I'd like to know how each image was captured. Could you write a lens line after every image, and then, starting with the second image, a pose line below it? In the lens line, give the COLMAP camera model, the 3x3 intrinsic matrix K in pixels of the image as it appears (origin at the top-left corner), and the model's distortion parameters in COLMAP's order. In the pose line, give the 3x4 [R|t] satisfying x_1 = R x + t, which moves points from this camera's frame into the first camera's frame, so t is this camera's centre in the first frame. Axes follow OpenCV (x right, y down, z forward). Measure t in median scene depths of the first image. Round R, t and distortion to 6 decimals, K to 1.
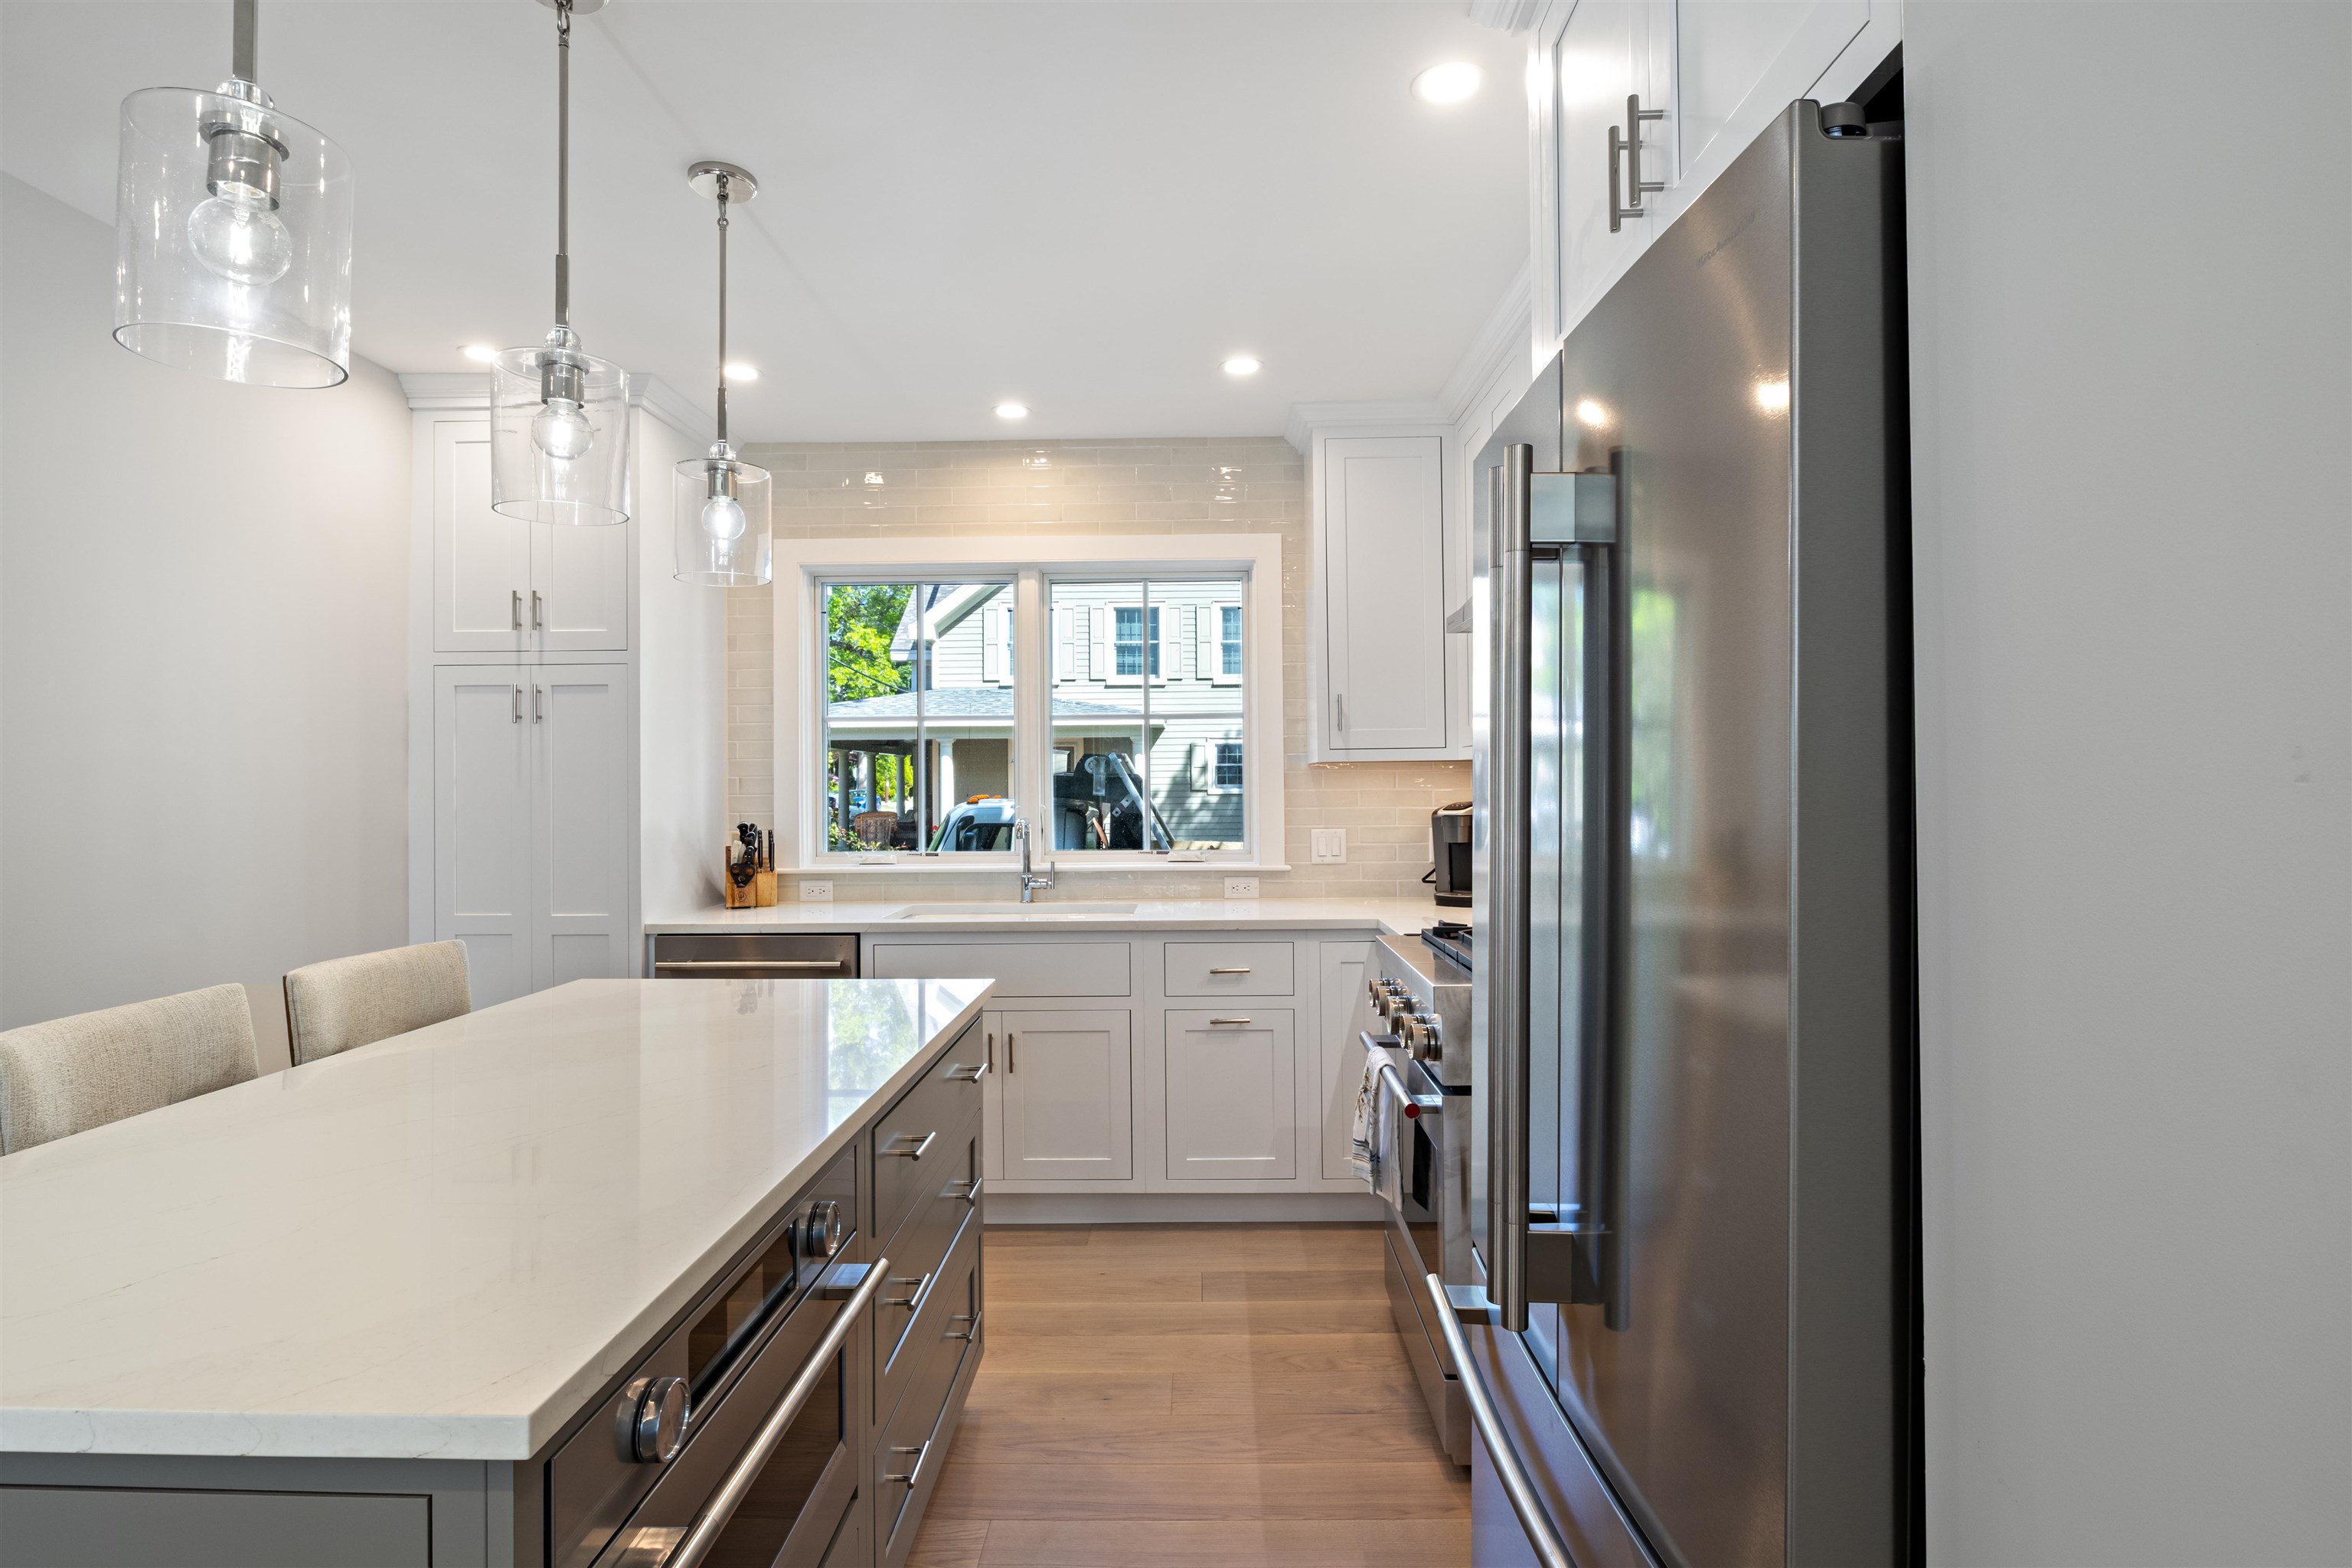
lens RADIAL K [[1180.9, 0, 1167.3], [0, 1180.9, 773.0], [0, 0, 1]] dist [-0.005046, -0.000278]
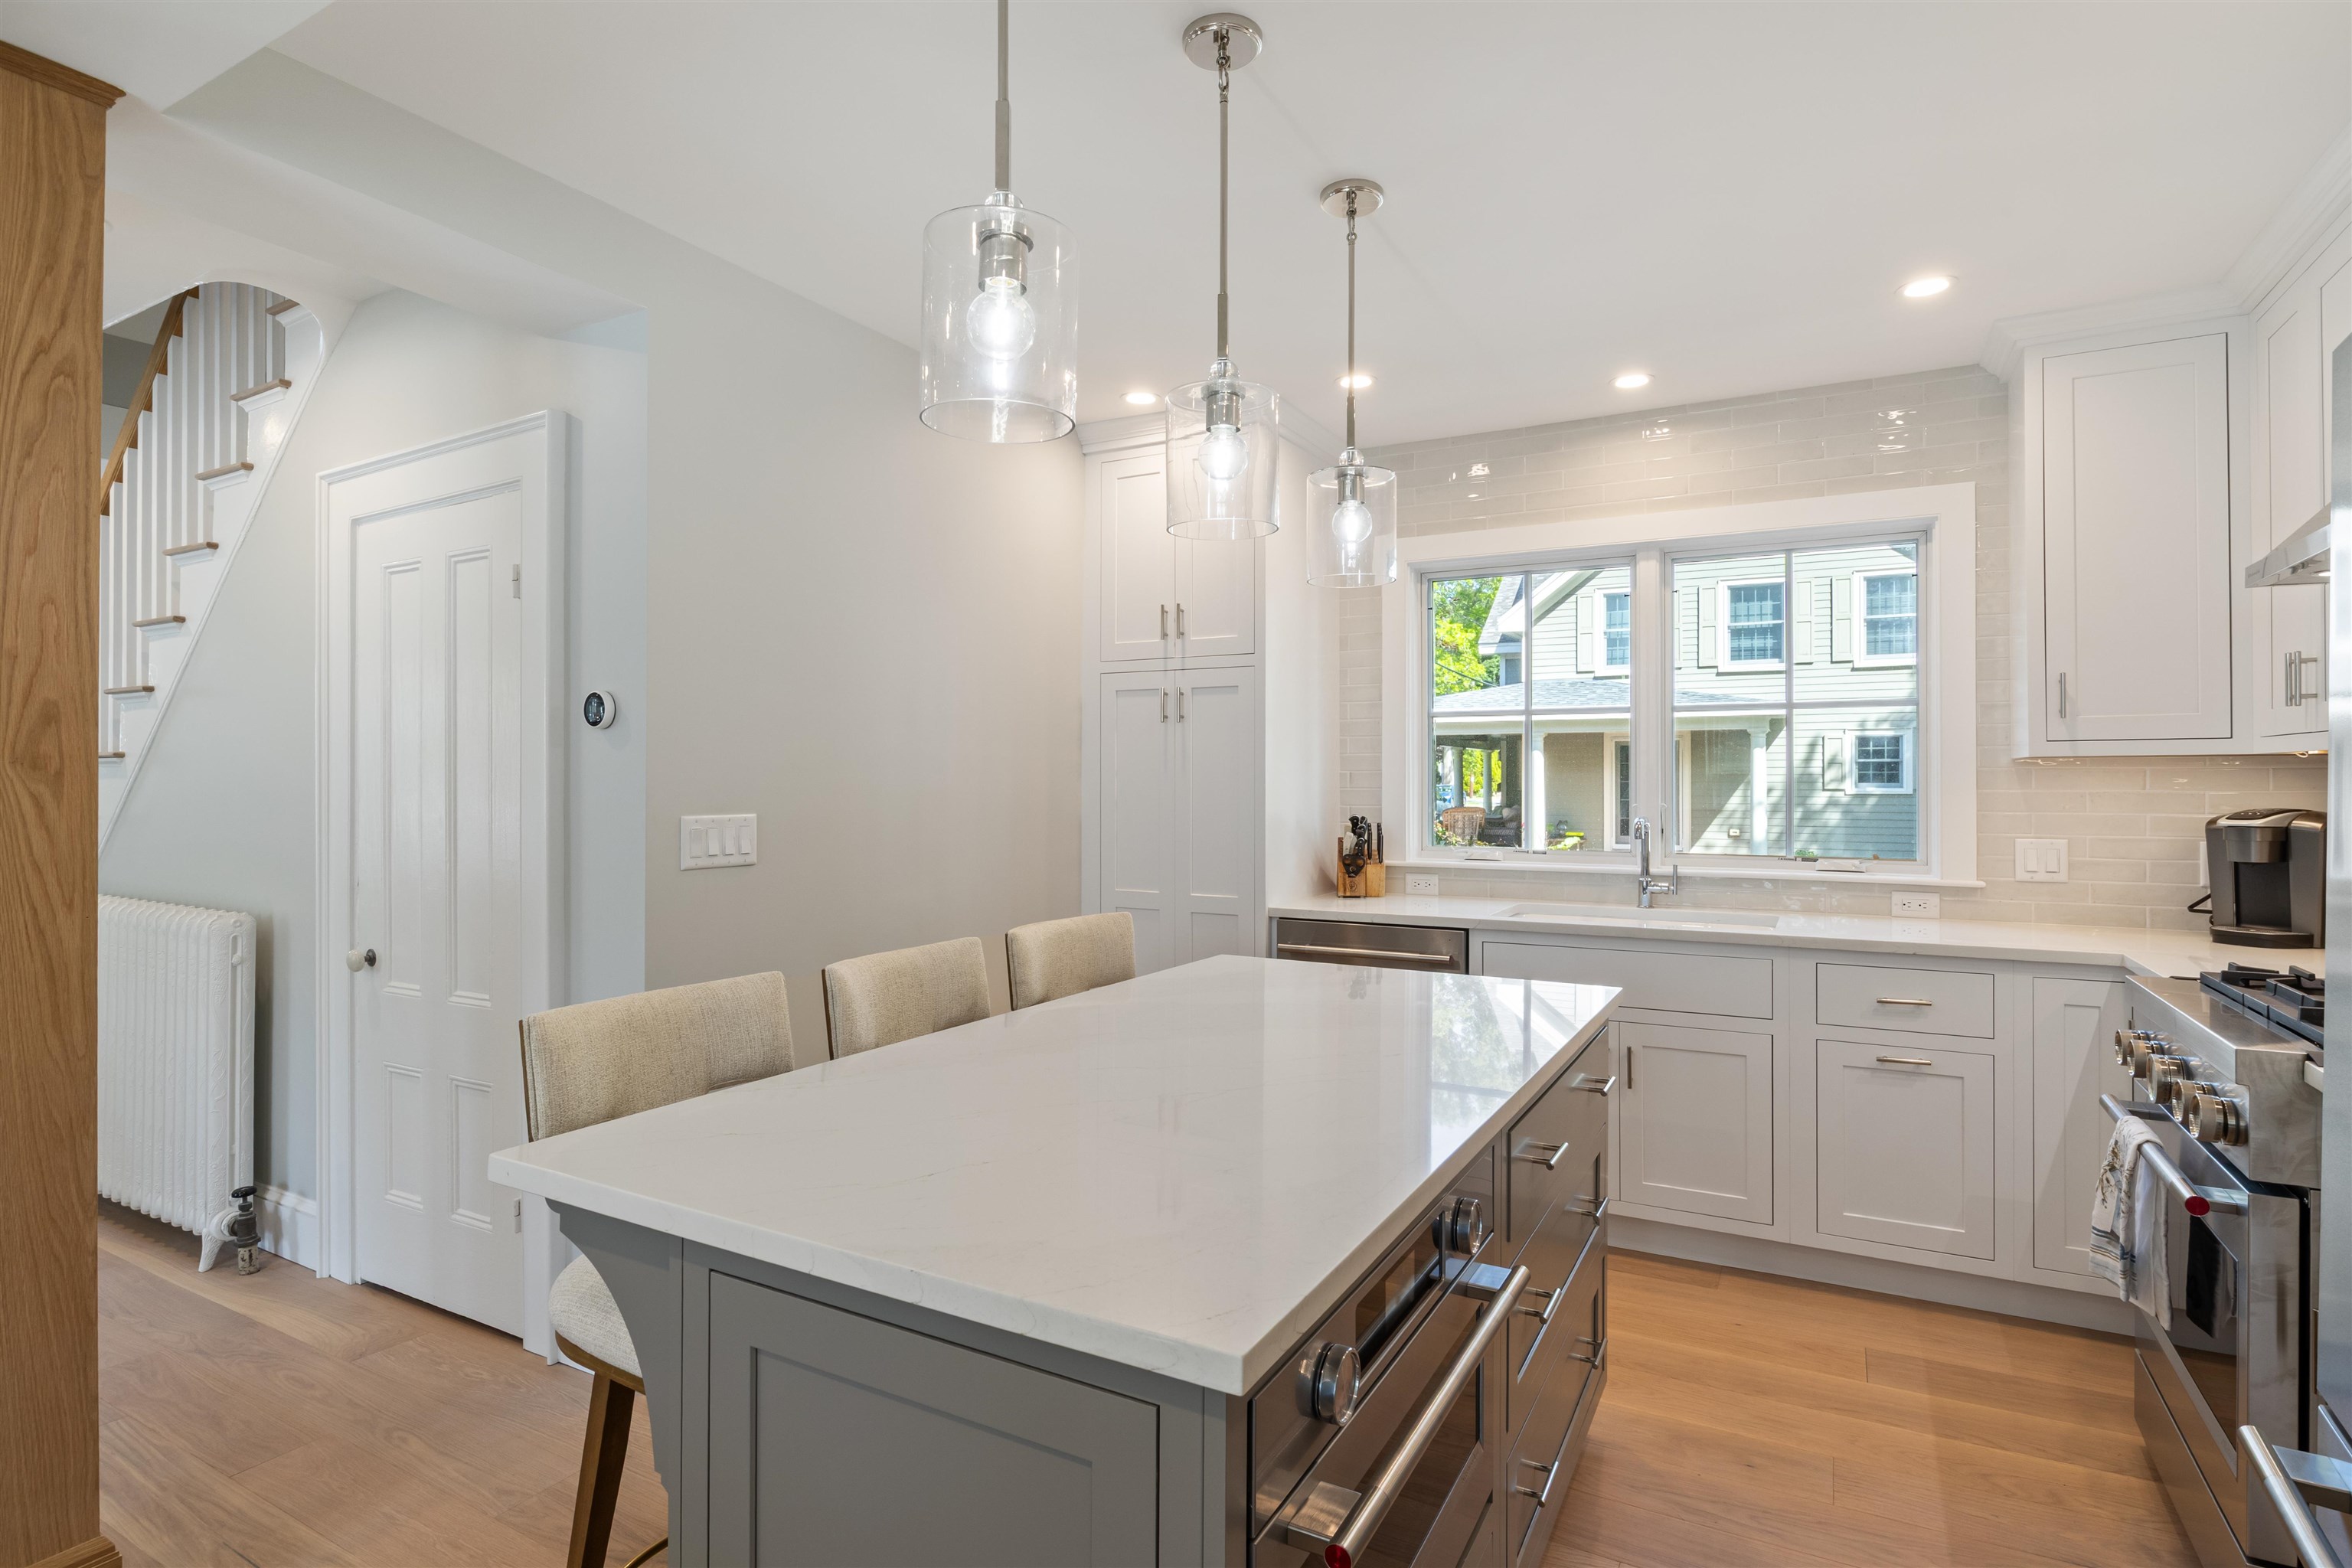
lens RADIAL K [[1184.5, 0, 1171.4], [0, 1184.5, 775.5], [0, 0, 1]] dist [-0.005045, 0.000705]
pose [[0.886248, 0.006911, -0.463159, -0.027672], [-0.004103, 0.999967, 0.007070, 0.000387], [0.463193, -0.004366, 0.886247, 0.000728]]
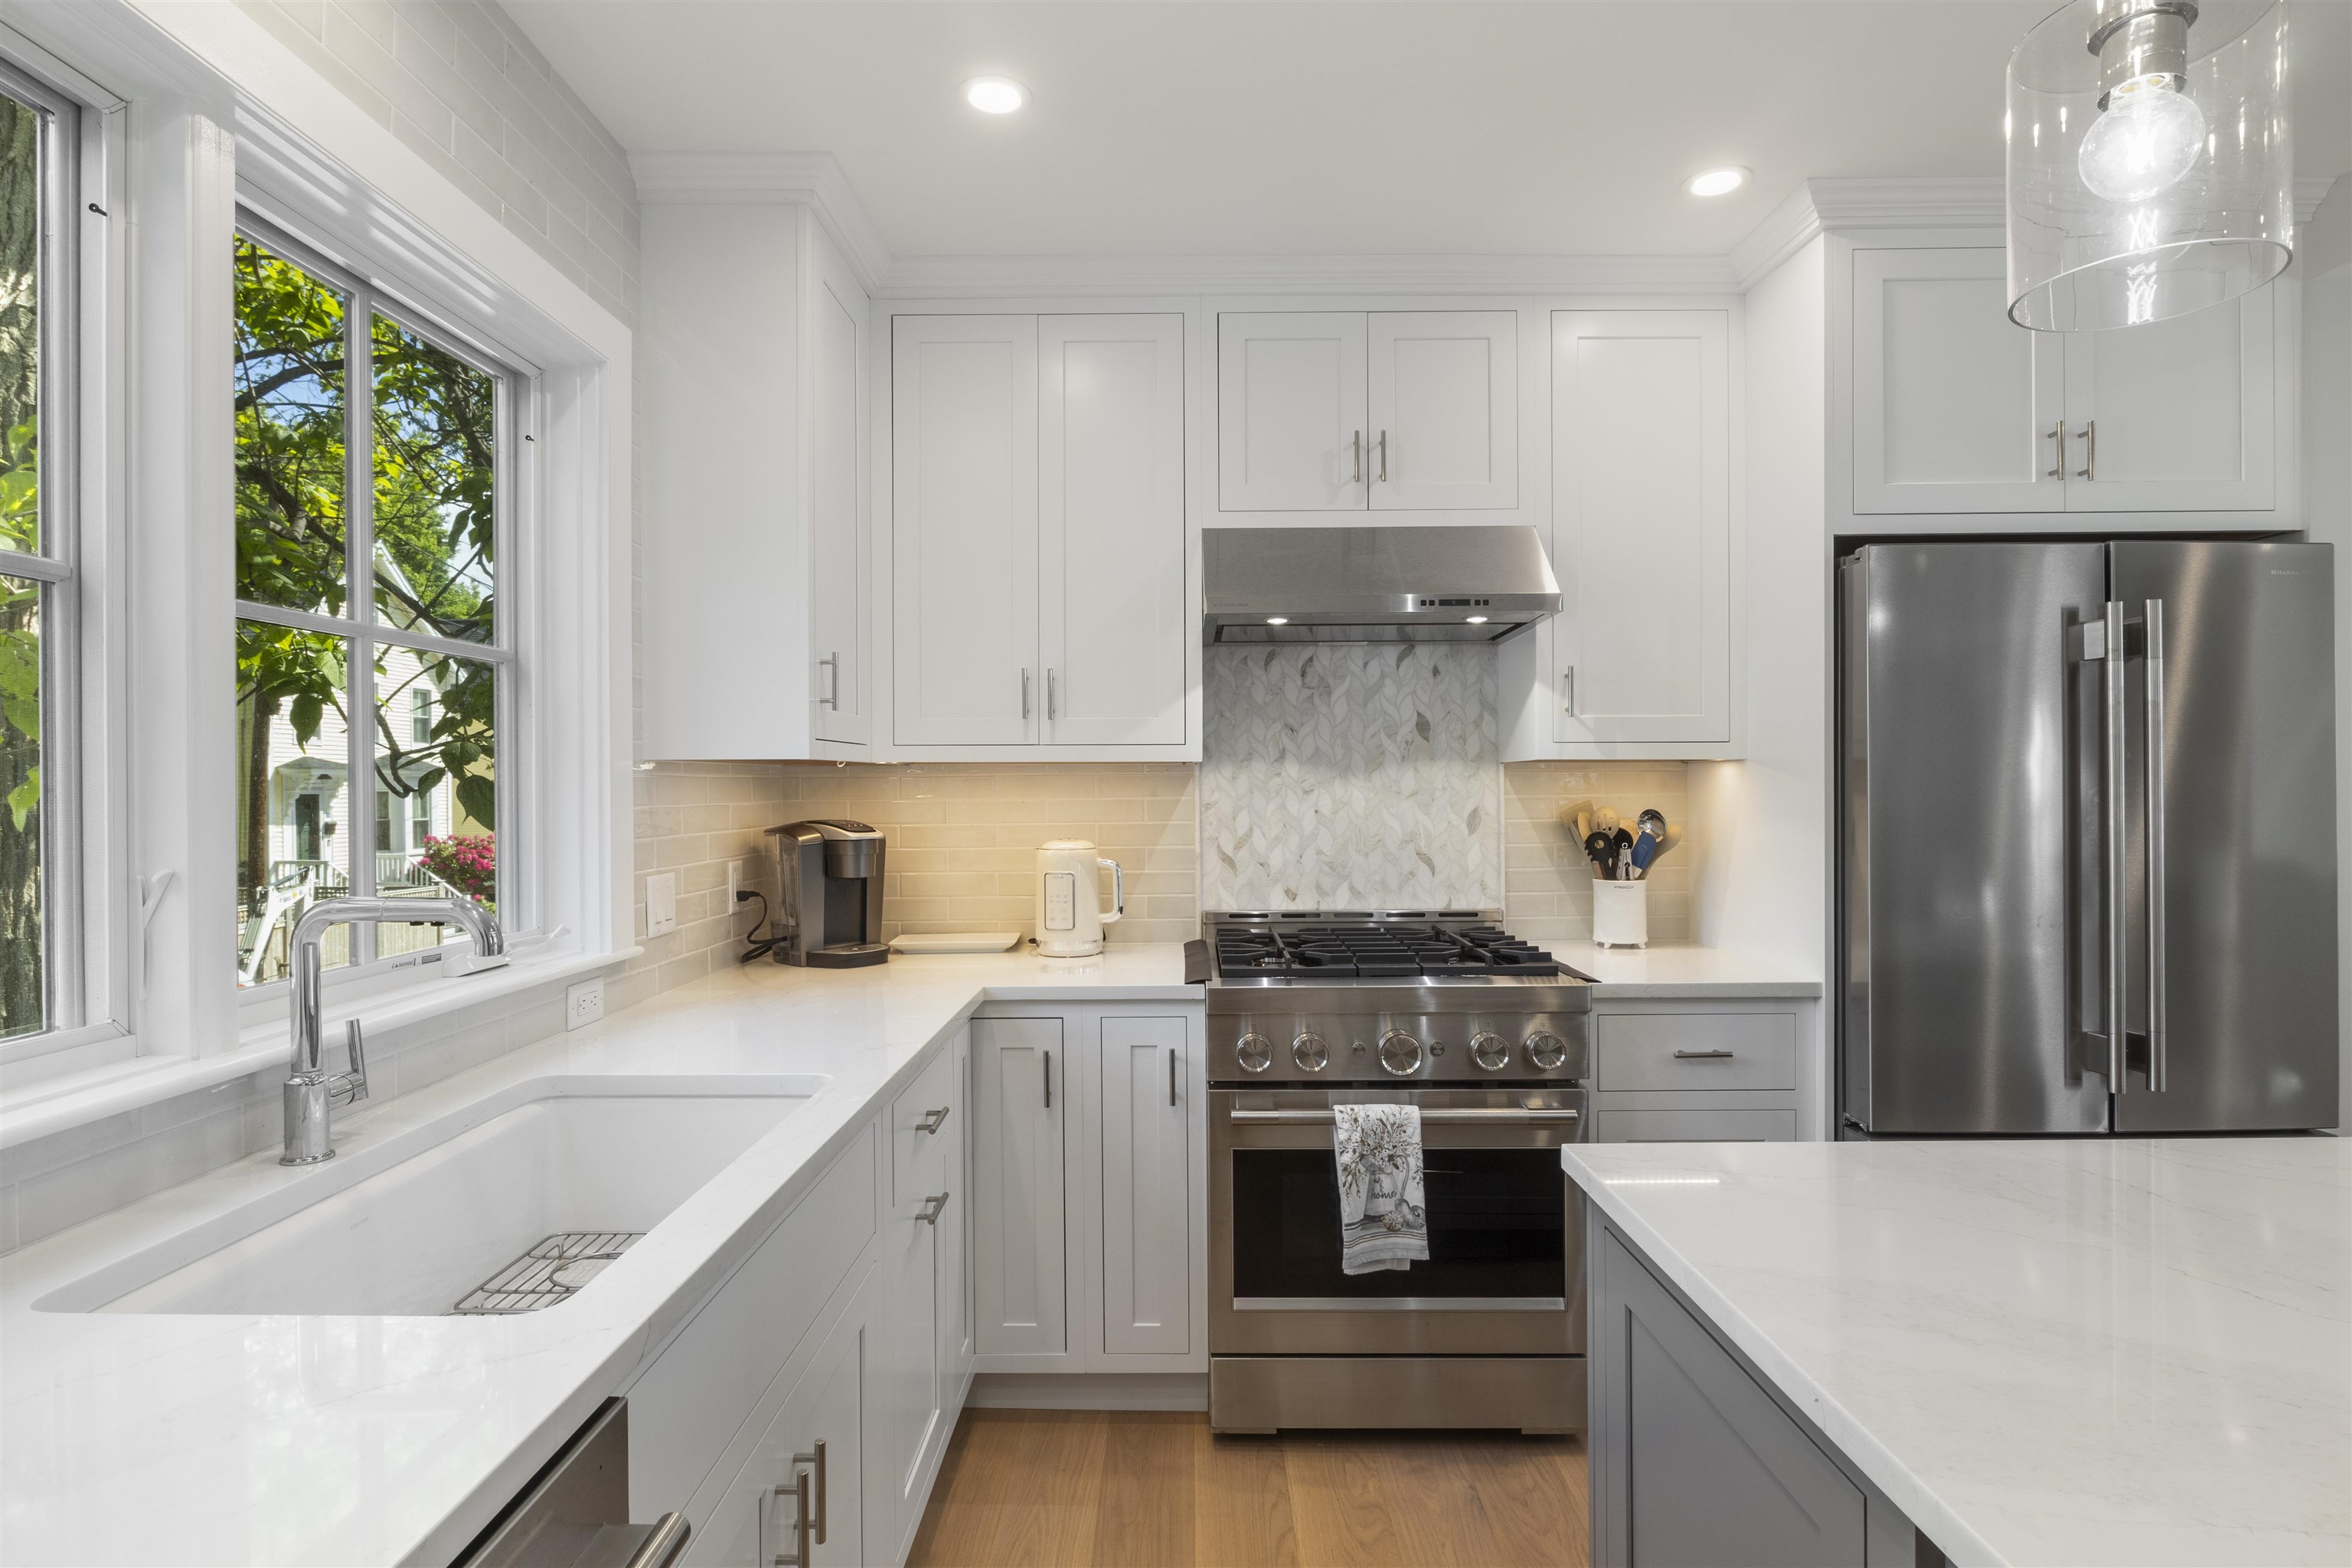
lens RADIAL K [[1195.0, 0, 1174.7], [0, 1195.0, 792.4], [0, 0, 1]] dist [-0.004001, 0.010709]
pose [[-0.015738, 0.004697, 0.999865, -0.689844], [-0.001376, 0.999988, -0.004719, 0.014888], [-0.999875, -0.001450, -0.015731, 1.162486]]
